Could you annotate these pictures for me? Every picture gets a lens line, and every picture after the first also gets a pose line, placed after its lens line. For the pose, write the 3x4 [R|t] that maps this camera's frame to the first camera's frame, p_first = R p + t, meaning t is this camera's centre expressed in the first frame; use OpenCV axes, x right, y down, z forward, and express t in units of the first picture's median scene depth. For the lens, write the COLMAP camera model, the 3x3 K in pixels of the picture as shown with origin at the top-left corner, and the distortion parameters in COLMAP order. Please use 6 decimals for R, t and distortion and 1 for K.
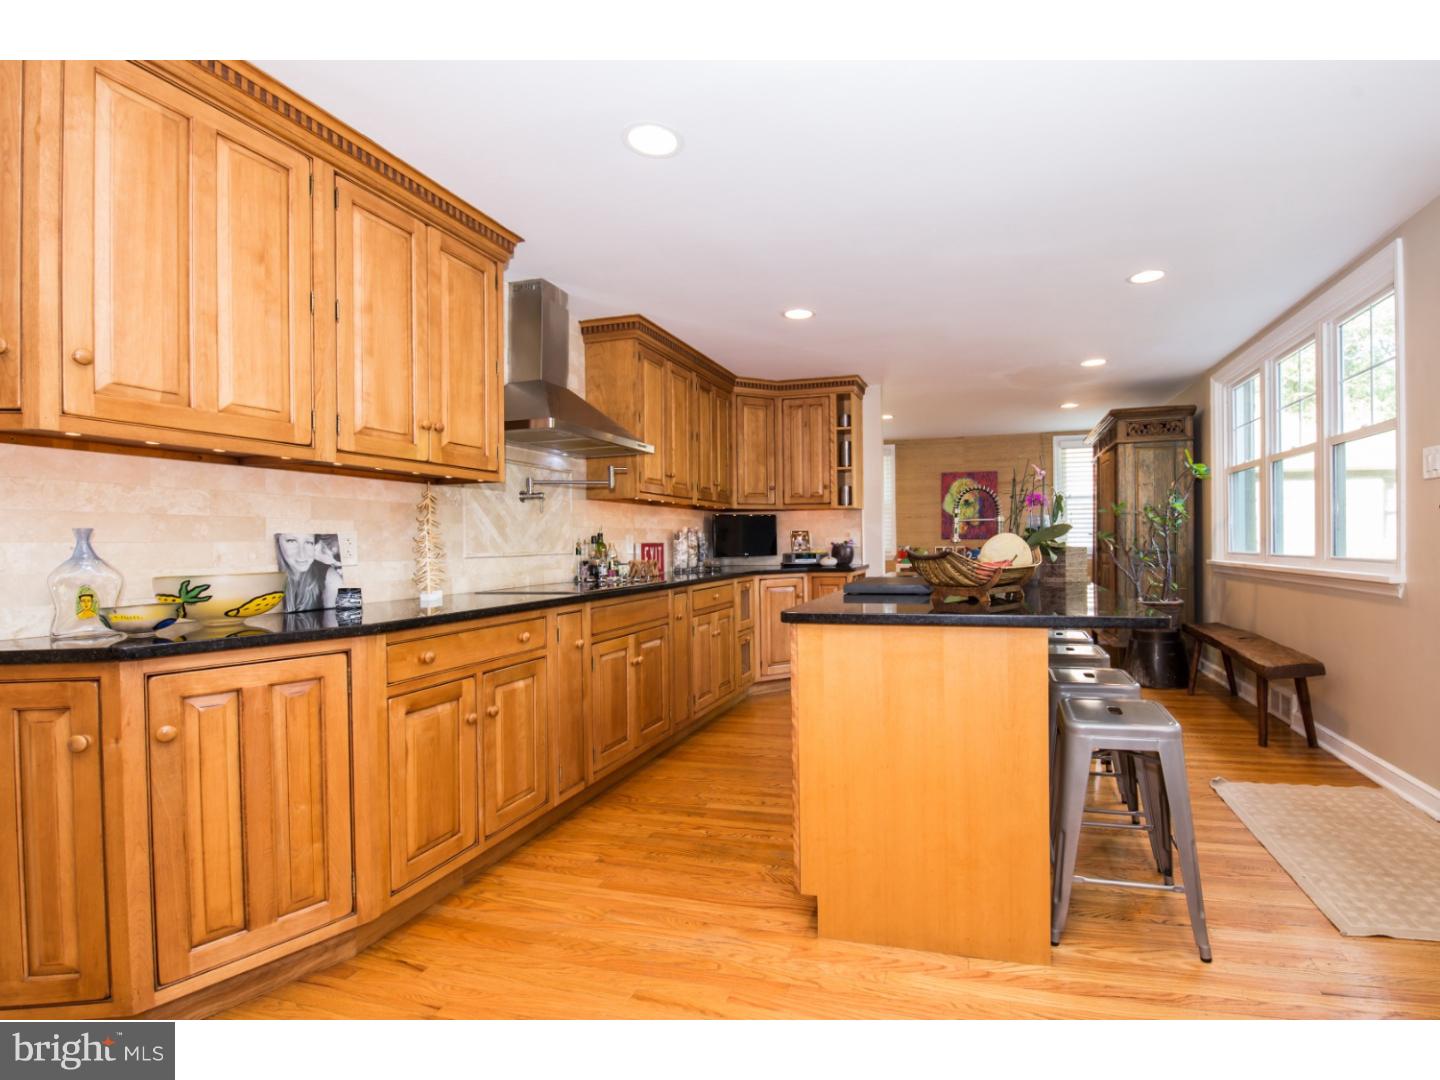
lens RADIAL K [[623.4, 0, 720.0], [0, 623.4, 540.0], [0, 0, 1]] dist [-0.017560, -0.000528]
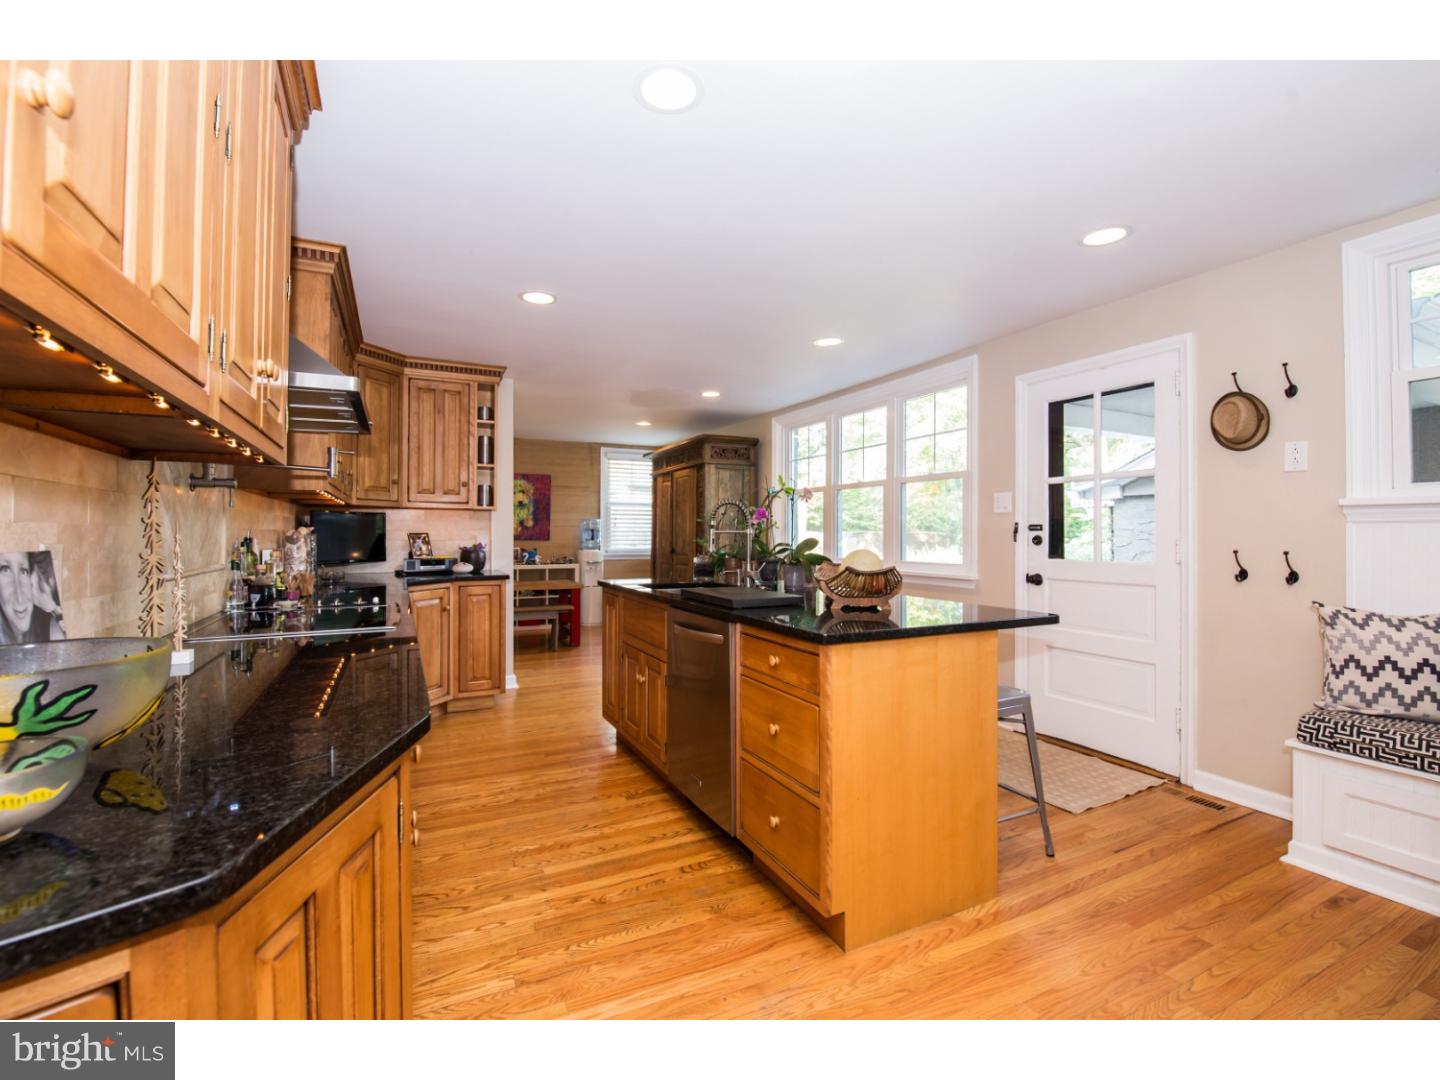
lens RADIAL K [[640.3, 0, 714.6], [0, 640.3, 522.8], [0, 0, 1]] dist [-0.010294, -0.000668]
pose [[0.763019, 0.027677, 0.645783, -0.144723], [-0.010340, 0.999478, -0.030618, -0.006057], [-0.646293, 0.016684, 0.762907, 0.067741]]
